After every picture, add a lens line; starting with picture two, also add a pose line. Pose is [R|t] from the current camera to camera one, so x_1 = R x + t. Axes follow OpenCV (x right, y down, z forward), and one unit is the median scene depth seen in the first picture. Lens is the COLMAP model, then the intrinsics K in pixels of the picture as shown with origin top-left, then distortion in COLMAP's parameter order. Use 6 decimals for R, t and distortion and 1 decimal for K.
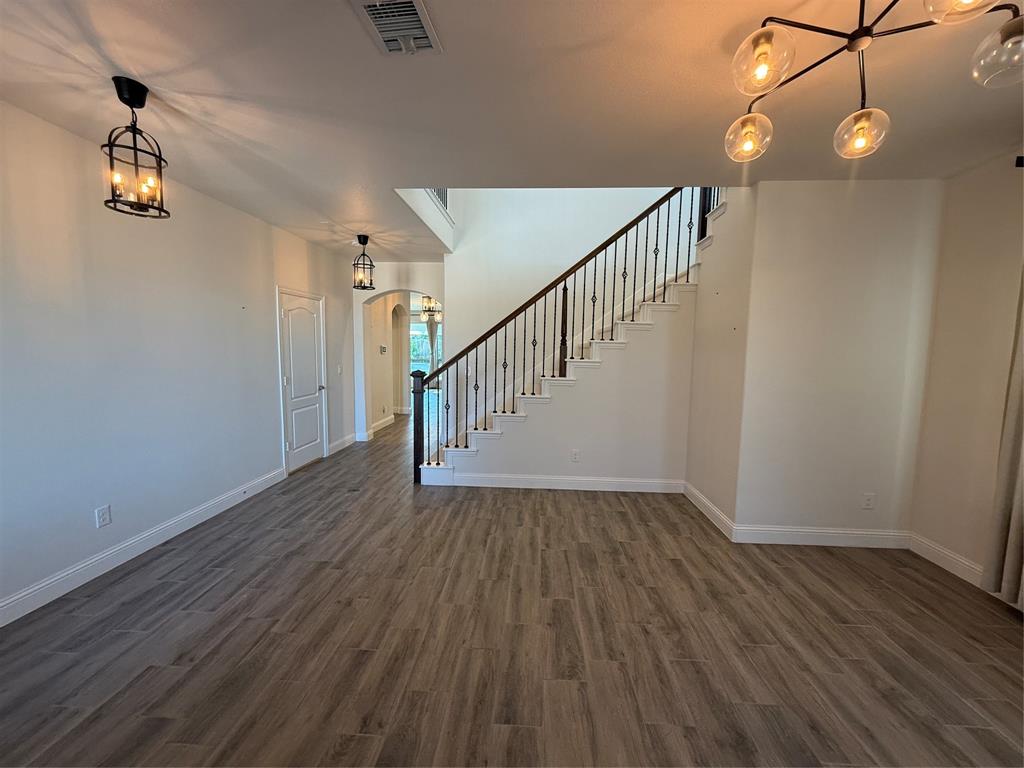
lens RADIAL K [[408.3, 0, 511.2], [0, 408.3, 384.8], [0, 0, 1]] dist [-0.000325, 0.000356]
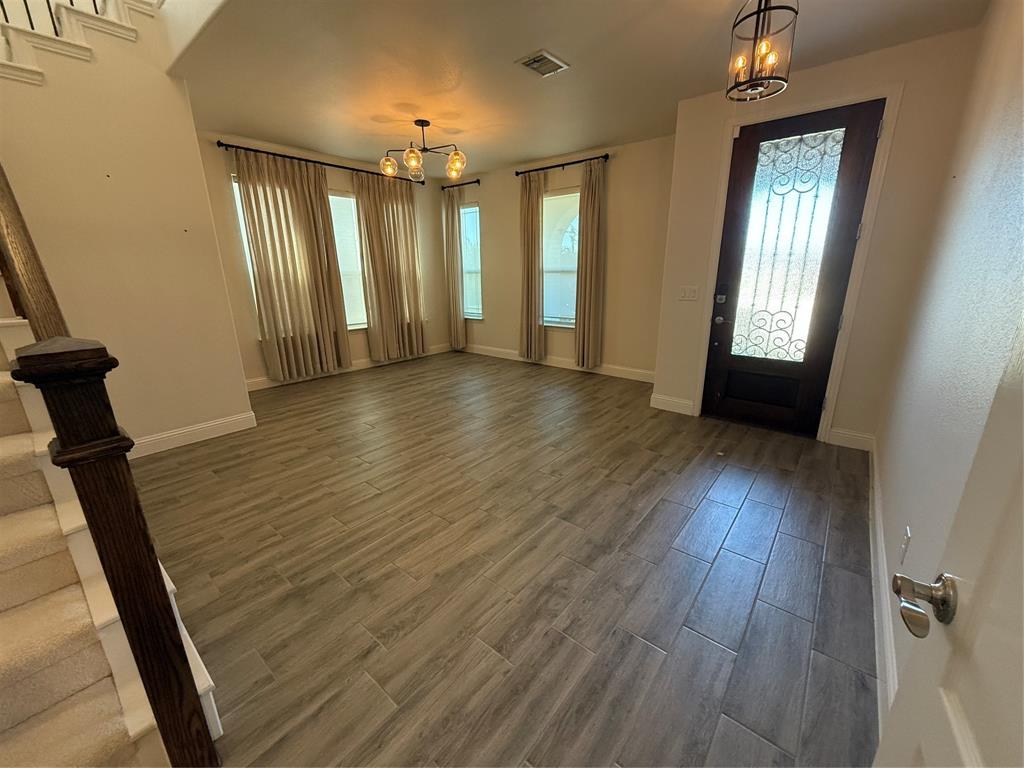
lens RADIAL K [[408.3, 0, 512.8], [0, 408.3, 383.1], [0, 0, 1]] dist [-0.000325, 0.000356]
pose [[-0.807473, -0.168749, 0.565254, -0.778914], [0.047603, 0.936447, 0.347565, -0.116158], [-0.587981, 0.307557, -0.748122, 1.571555]]
